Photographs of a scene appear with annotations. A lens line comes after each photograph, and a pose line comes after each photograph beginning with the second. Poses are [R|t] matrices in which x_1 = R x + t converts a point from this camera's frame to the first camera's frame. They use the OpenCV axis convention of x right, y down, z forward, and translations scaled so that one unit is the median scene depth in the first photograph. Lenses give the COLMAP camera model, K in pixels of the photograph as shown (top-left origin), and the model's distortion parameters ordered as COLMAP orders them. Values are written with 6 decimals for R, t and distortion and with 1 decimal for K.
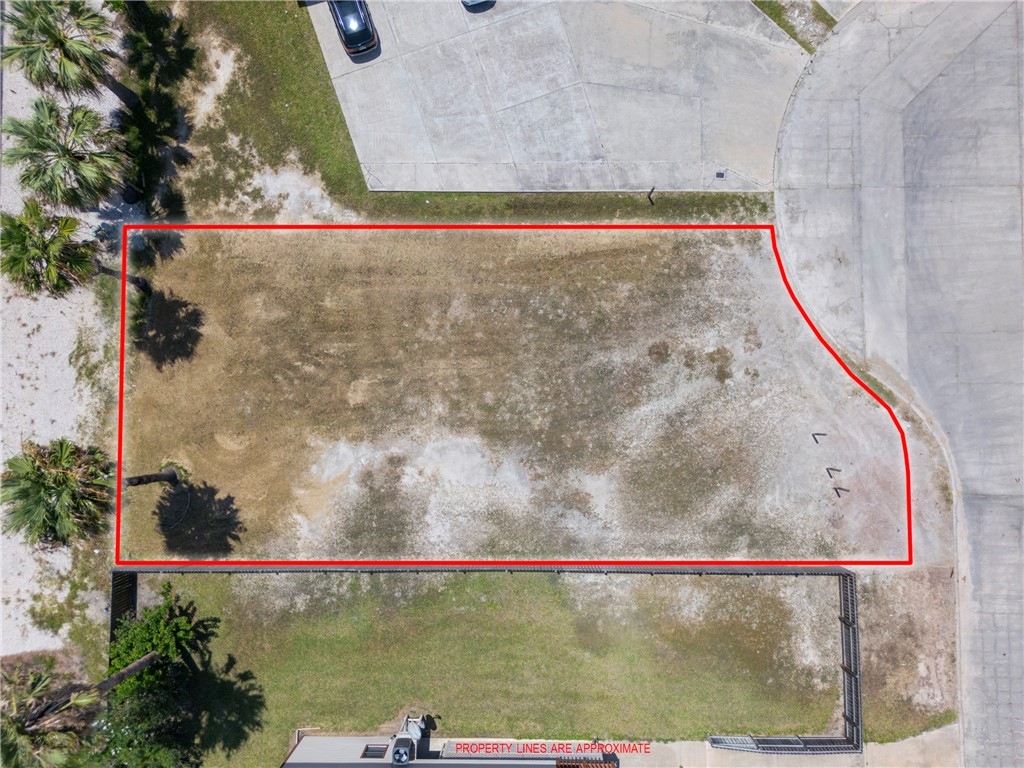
lens RADIAL K [[714.4, 0, 509.3], [0, 714.4, 384.5], [0, 0, 1]] dist [0.071210, -0.070455]
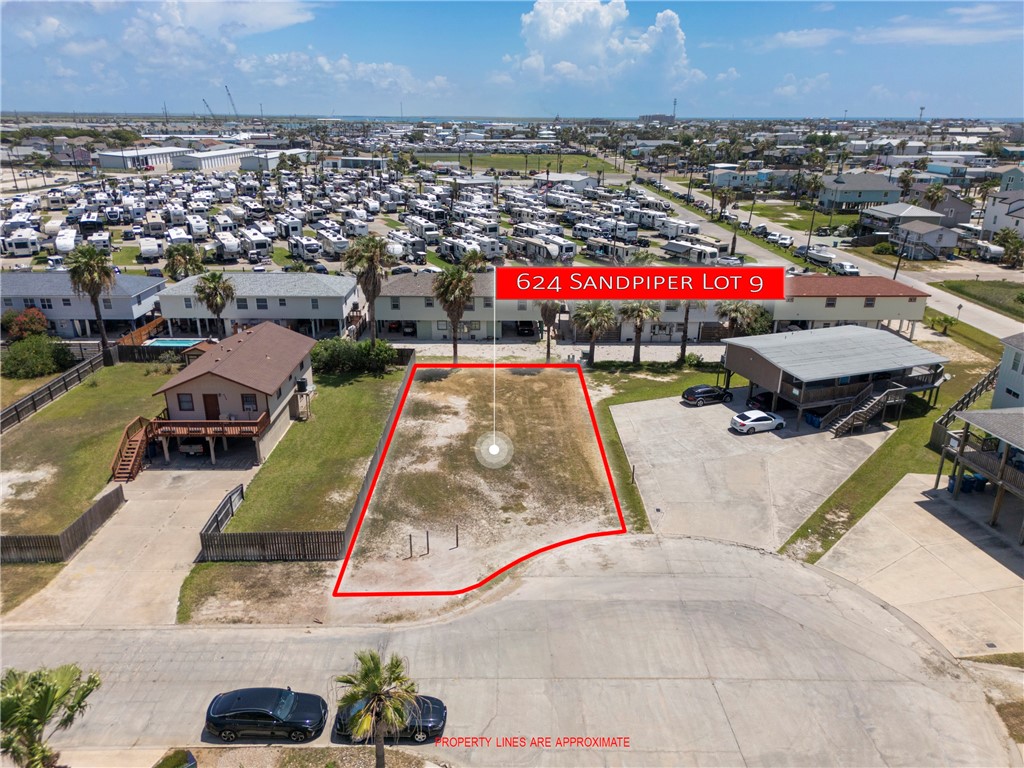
lens RADIAL K [[716.2, 0, 506.5], [0, 716.2, 382.6], [0, 0, 1]] dist [0.083100, -0.089102]
pose [[0.006466, 0.356997, -0.934083, 1.442729], [-0.999351, 0.035419, 0.006619, -0.031918], [0.035447, 0.933434, 0.356994, 0.309145]]
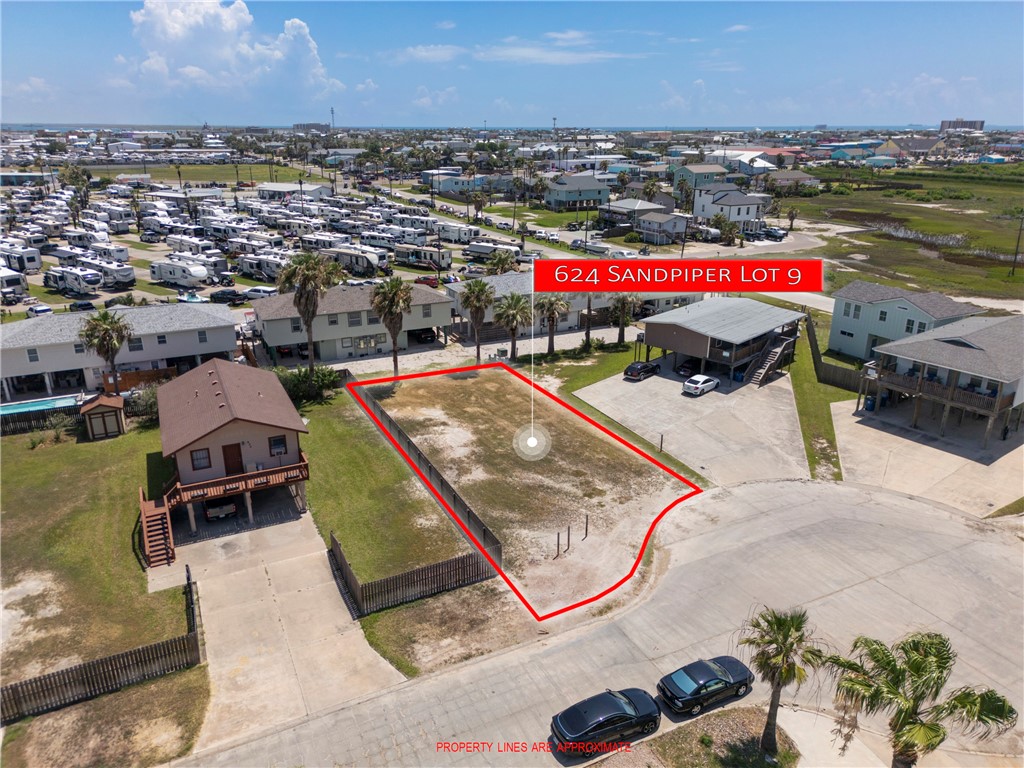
lens RADIAL K [[716.2, 0, 506.5], [0, 716.2, 382.6], [0, 0, 1]] dist [0.083100, -0.089102]
pose [[0.442206, 0.311766, -0.840985, 1.321551], [-0.896402, 0.185298, -0.402652, 0.644851], [0.030300, 0.931916, 0.361407, 0.288422]]
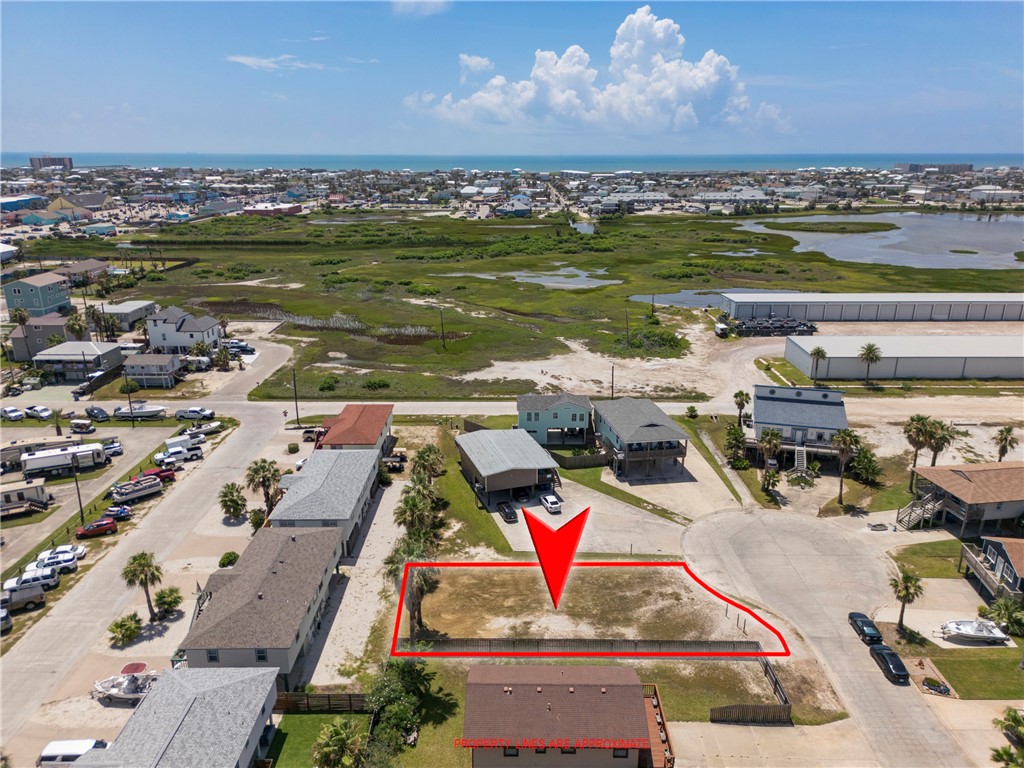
lens RADIAL K [[729.7, 0, 508.8], [0, 729.7, 380.3], [0, 0, 1]] dist [0.077404, -0.086533]
pose [[0.999938, 0.010634, -0.003313, -0.211058], [-0.006719, 0.338699, -0.940871, 1.844827], [-0.008883, 0.940835, 0.338750, -0.364077]]
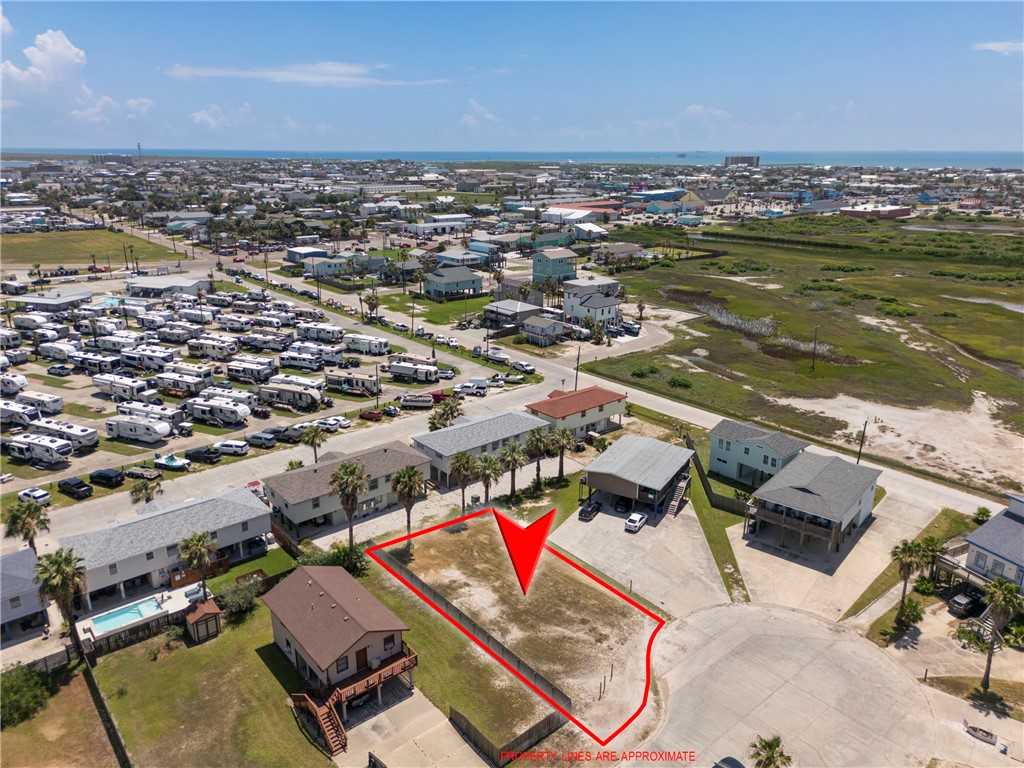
lens RADIAL K [[721.4, 0, 503.5], [0, 721.4, 382.8], [0, 0, 1]] dist [0.079702, -0.086348]
pose [[0.637905, 0.245454, -0.729951, 1.433361], [-0.769671, 0.235361, -0.593474, 1.228432], [0.026132, 0.940403, 0.339057, -0.377480]]
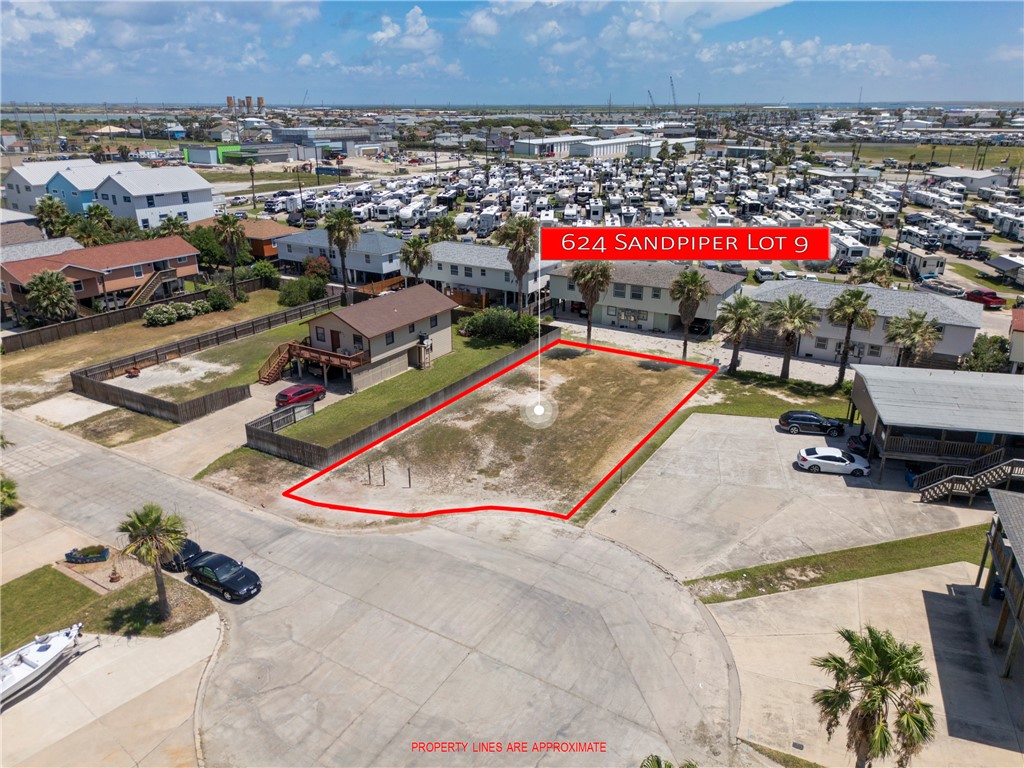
lens RADIAL K [[729.7, 0, 508.8], [0, 729.7, 380.3], [0, 0, 1]] dist [0.077404, -0.086533]
pose [[-0.526498, 0.311146, -0.791194, 1.345072], [-0.849049, -0.144530, 0.508160, -0.759804], [0.043761, 0.939308, 0.340274, 0.342281]]
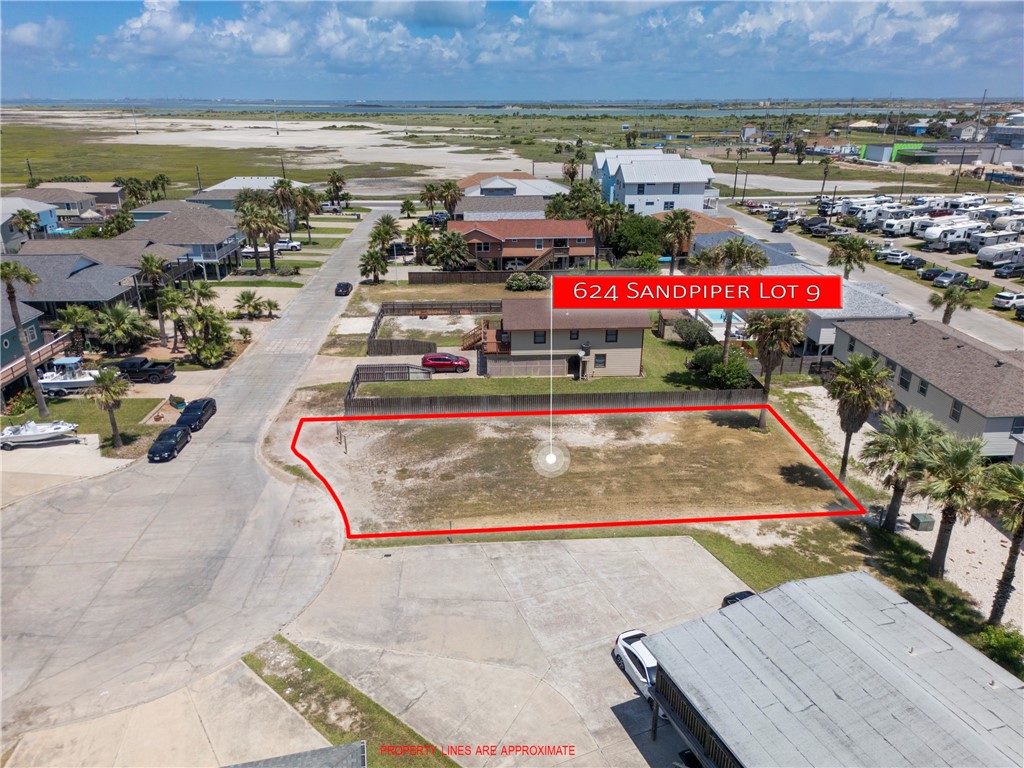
lens RADIAL K [[720.5, 0, 510.2], [0, 720.5, 385.9], [0, 0, 1]] dist [0.074312, -0.078329]
pose [[-0.998603, 0.032119, -0.041954, 0.140151], [-0.050139, -0.325563, 0.944190, -1.299673], [0.016667, 0.944975, 0.326718, 0.382390]]
